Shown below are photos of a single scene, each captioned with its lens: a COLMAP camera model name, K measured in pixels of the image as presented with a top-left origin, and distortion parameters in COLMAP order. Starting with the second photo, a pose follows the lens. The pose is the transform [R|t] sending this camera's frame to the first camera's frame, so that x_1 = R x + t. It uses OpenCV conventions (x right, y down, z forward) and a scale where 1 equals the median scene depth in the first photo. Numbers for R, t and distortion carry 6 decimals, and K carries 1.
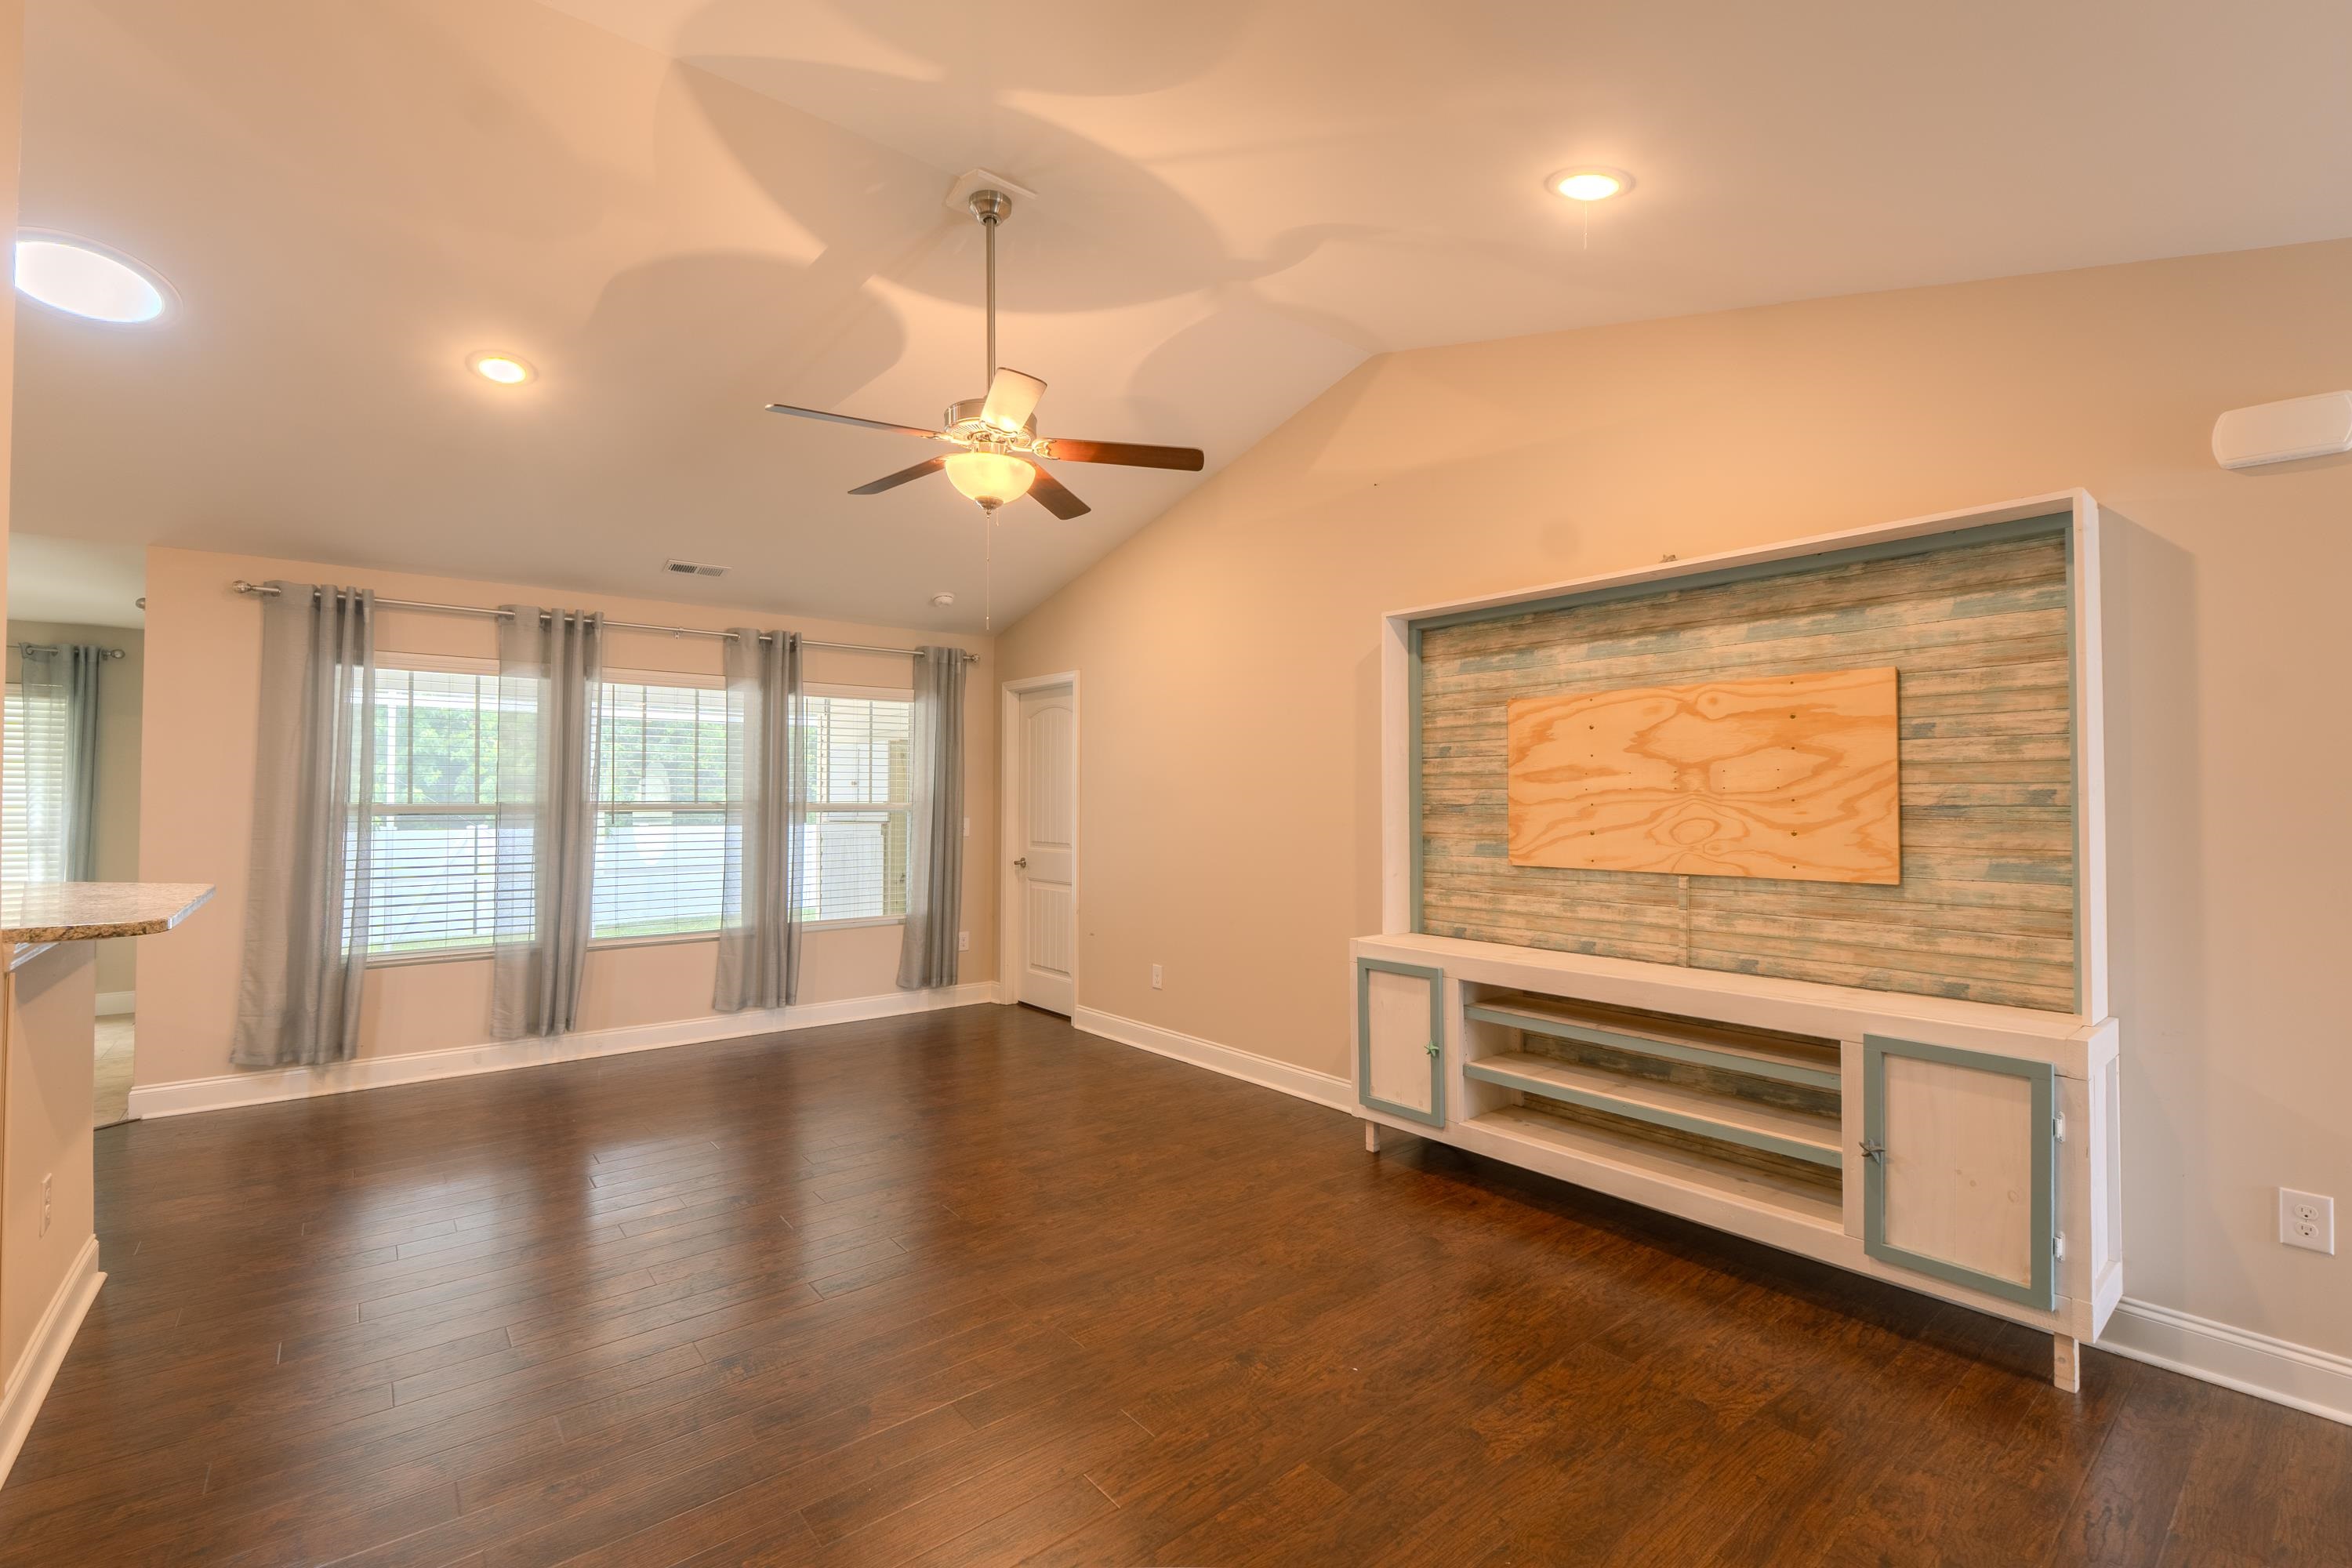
lens RADIAL K [[978.3, 0, 1186.1], [0, 978.3, 782.0], [0, 0, 1]] dist [-0.005842, -0.000082]
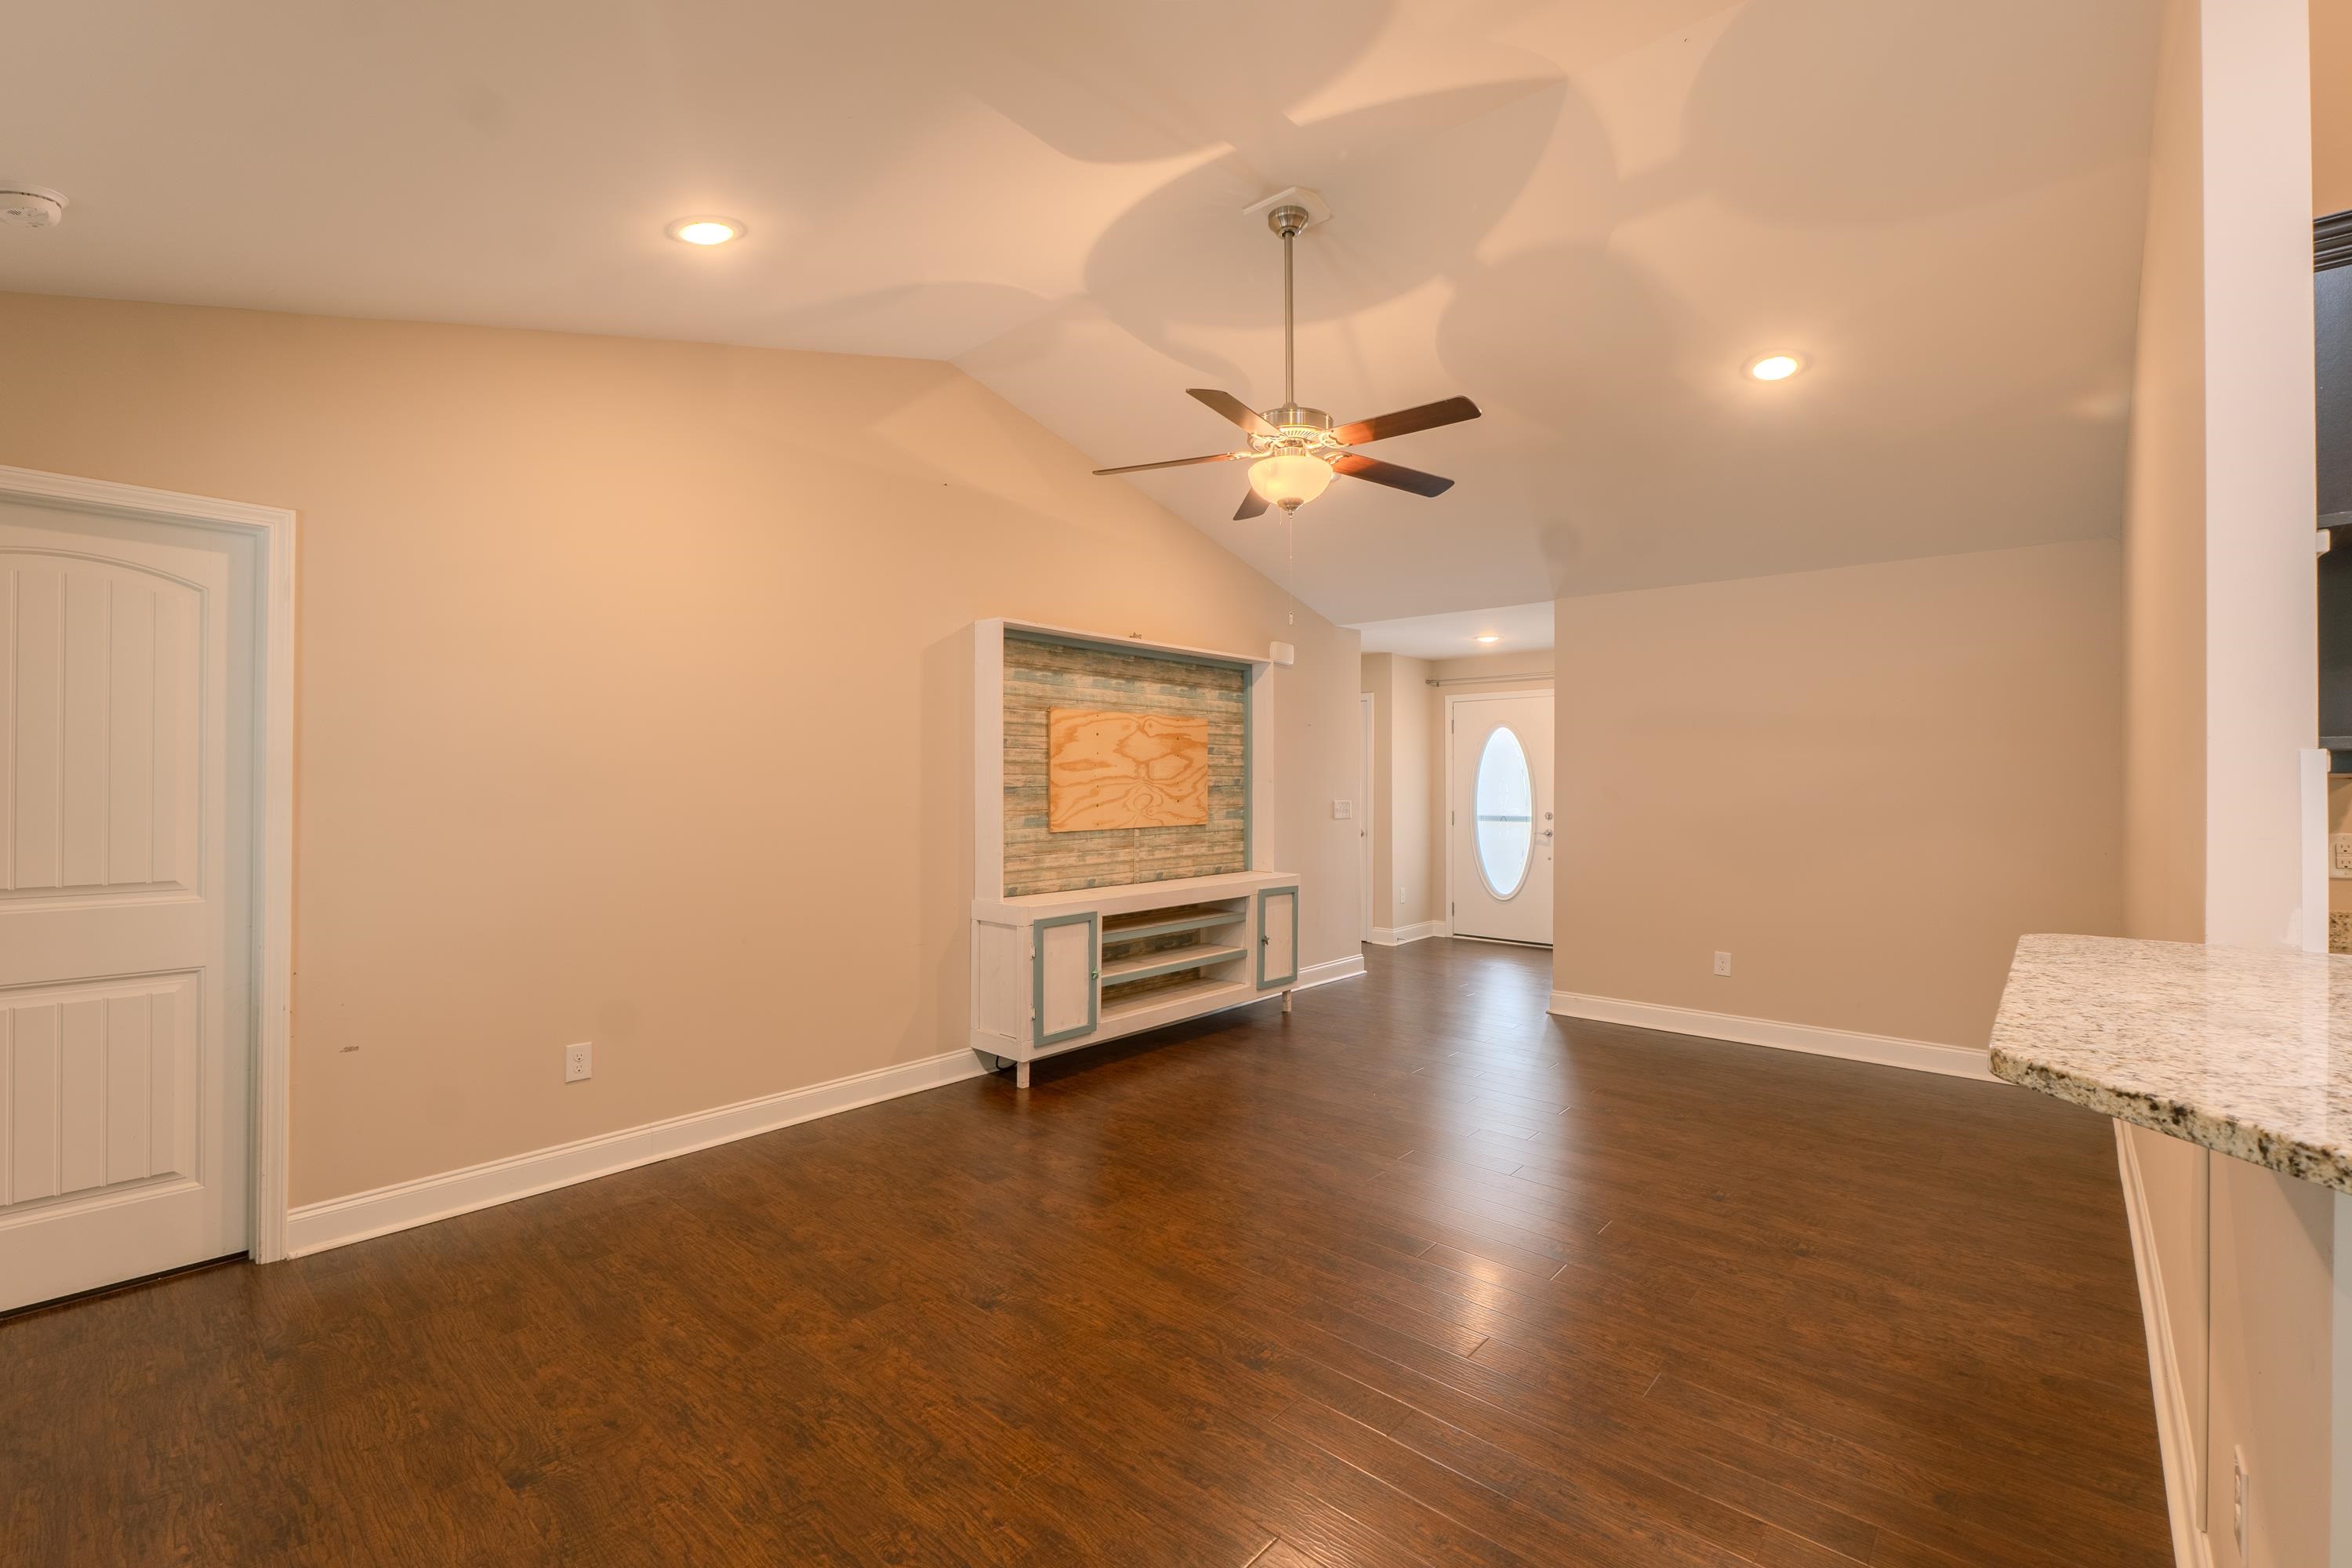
lens RADIAL K [[978.3, 0, 1140.6], [0, 978.3, 778.5], [0, 0, 1]] dist [-0.005842, -0.000082]
pose [[-0.102990, 0.000951, 0.994682, -0.980856], [-0.022686, 0.999737, -0.003305, 0.013406], [-0.994424, -0.022905, -0.102941, 0.998070]]
